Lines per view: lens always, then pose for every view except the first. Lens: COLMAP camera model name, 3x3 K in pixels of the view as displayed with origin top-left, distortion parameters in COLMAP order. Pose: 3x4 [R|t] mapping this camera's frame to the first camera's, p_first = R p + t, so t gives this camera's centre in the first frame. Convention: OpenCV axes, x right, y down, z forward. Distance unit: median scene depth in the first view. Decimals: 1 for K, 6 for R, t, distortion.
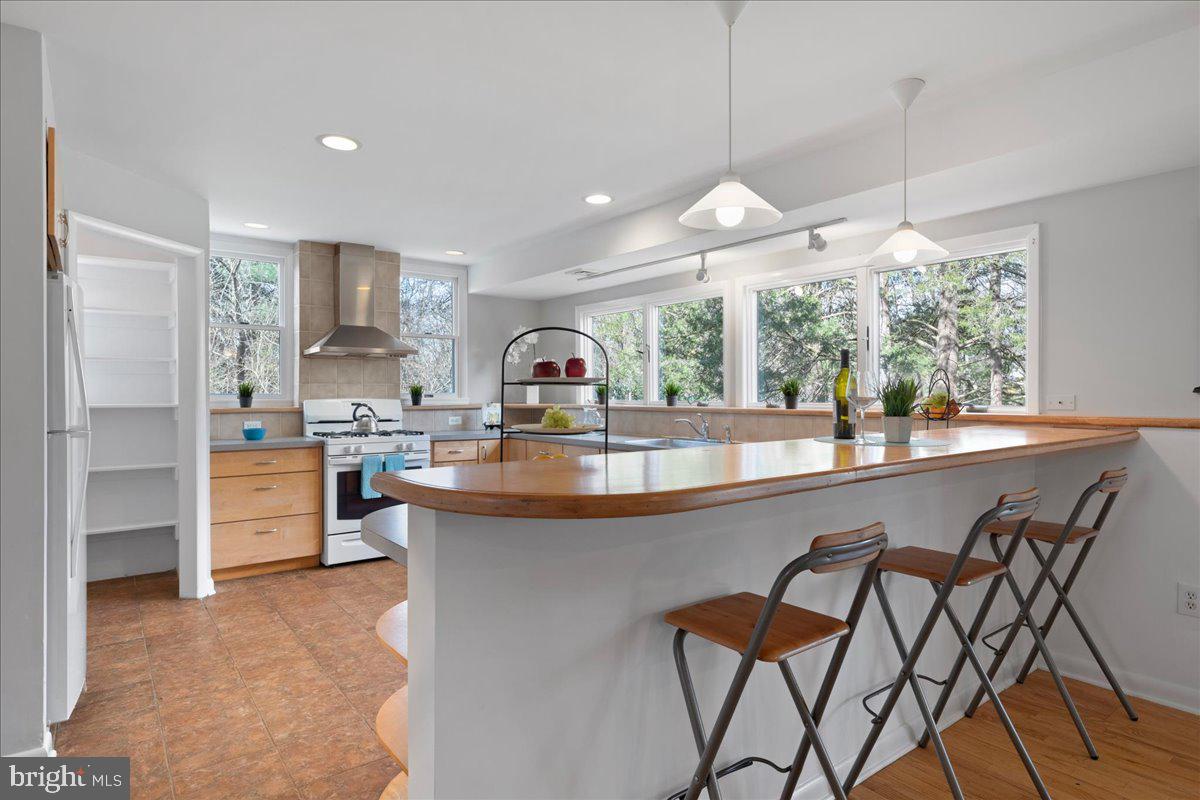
lens RADIAL K [[619.3, 0, 577.5], [0, 619.3, 392.9], [0, 0, 1]] dist [0.000986, 0.000056]
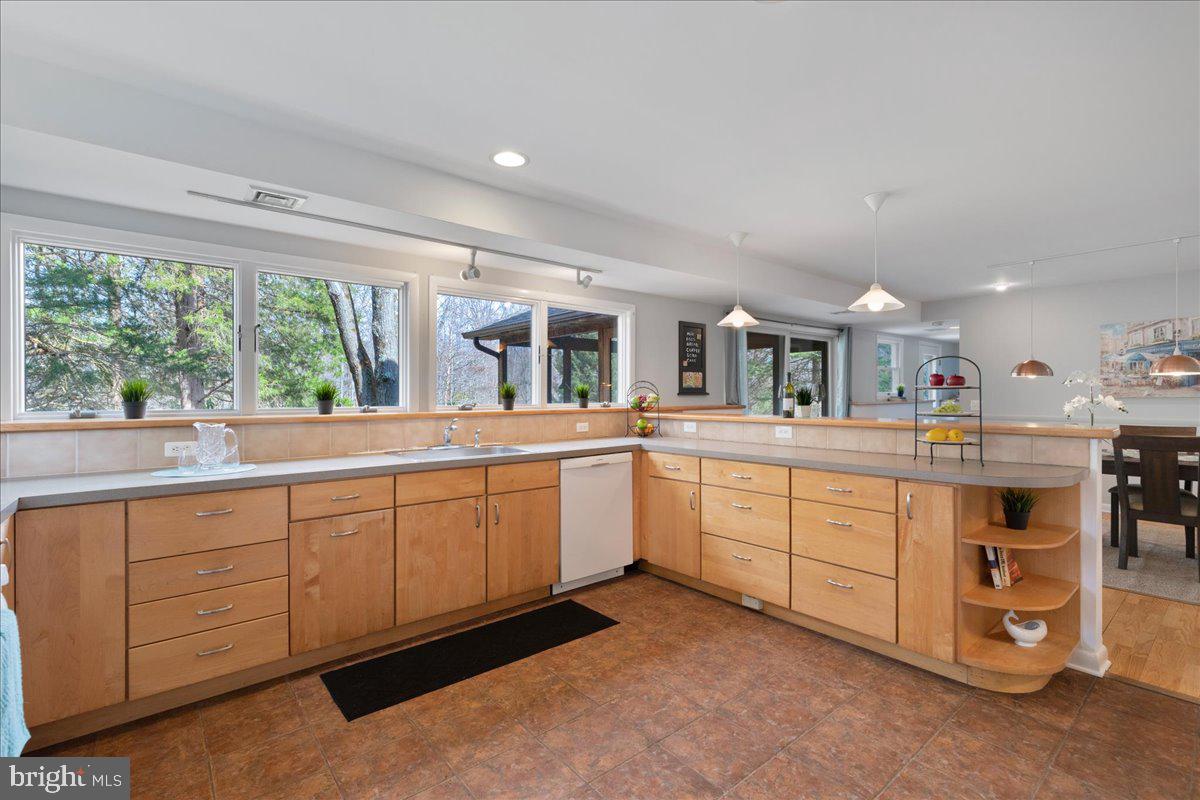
lens RADIAL K [[538.7, 0, 596.5], [0, 538.7, 394.5], [0, 0, 1]] dist [0.002599, 0.000379]
pose [[-0.033222, 0.000285, 0.999448, -0.639172], [0.005392, 0.999985, -0.000106, -0.001547], [-0.999433, 0.005385, -0.033223, 0.851017]]
